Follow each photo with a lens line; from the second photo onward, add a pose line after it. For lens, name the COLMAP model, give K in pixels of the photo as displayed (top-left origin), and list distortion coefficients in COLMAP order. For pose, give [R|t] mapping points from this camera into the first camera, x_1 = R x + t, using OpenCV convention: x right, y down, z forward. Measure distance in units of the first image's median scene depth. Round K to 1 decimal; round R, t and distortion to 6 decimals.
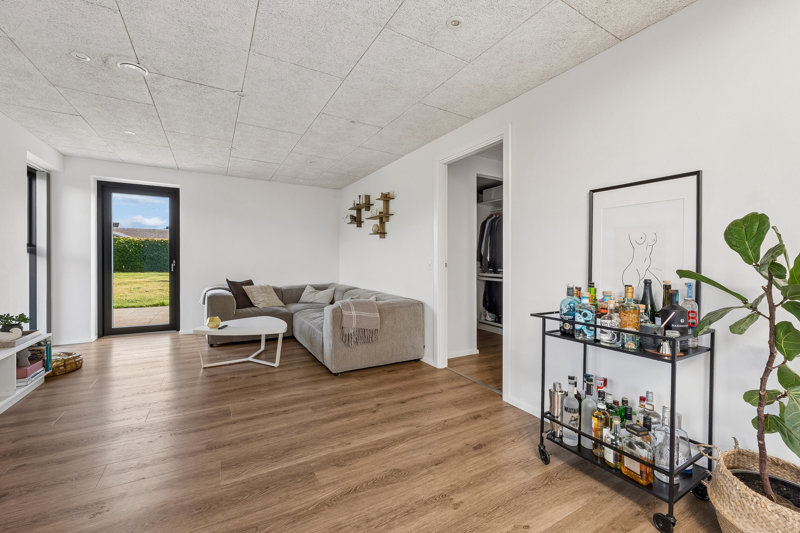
lens RADIAL K [[332.2, 0, 401.4], [0, 332.2, 264.2], [0, 0, 1]] dist [-0.001791, 0.000437]
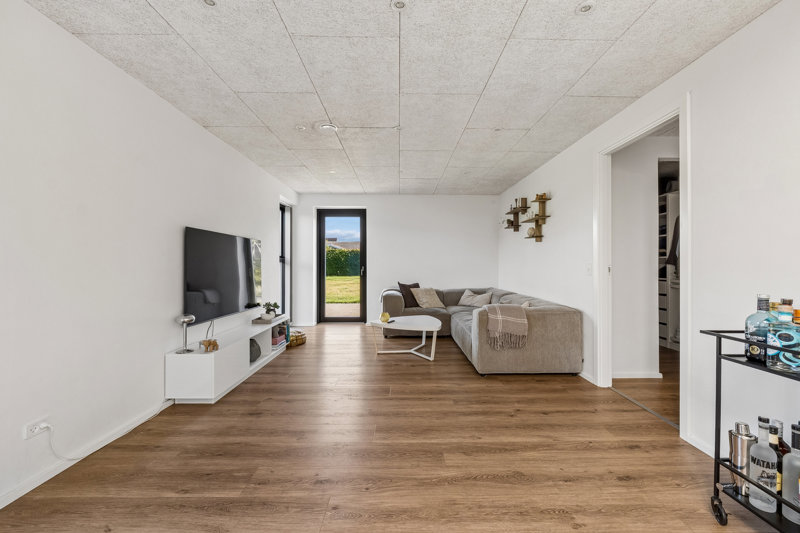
lens RADIAL K [[332.2, 0, 400.5], [0, 332.2, 265.8], [0, 0, 1]] dist [-0.001791, 0.000437]
pose [[0.867754, -0.008551, -0.496920, 0.111045], [0.003649, 0.999935, -0.010835, -0.000072], [0.496980, 0.007589, 0.867729, -0.036800]]
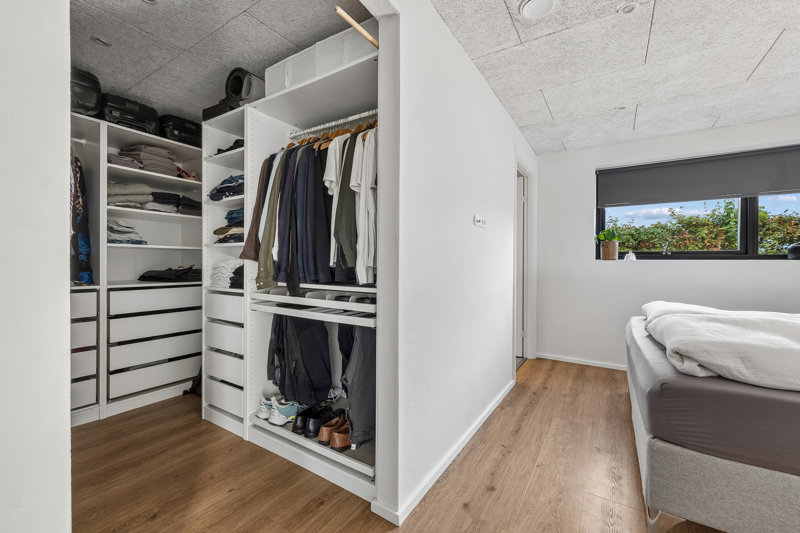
lens RADIAL K [[332.2, 0, 400.8], [0, 332.2, 266.7], [0, 0, 1]] dist [-0.001791, 0.000437]
pose [[0.471470, 0.000559, -0.881882, 0.812520], [-0.011992, 0.999911, -0.005777, -0.002119], [0.881800, 0.013300, 0.471435, 1.194239]]
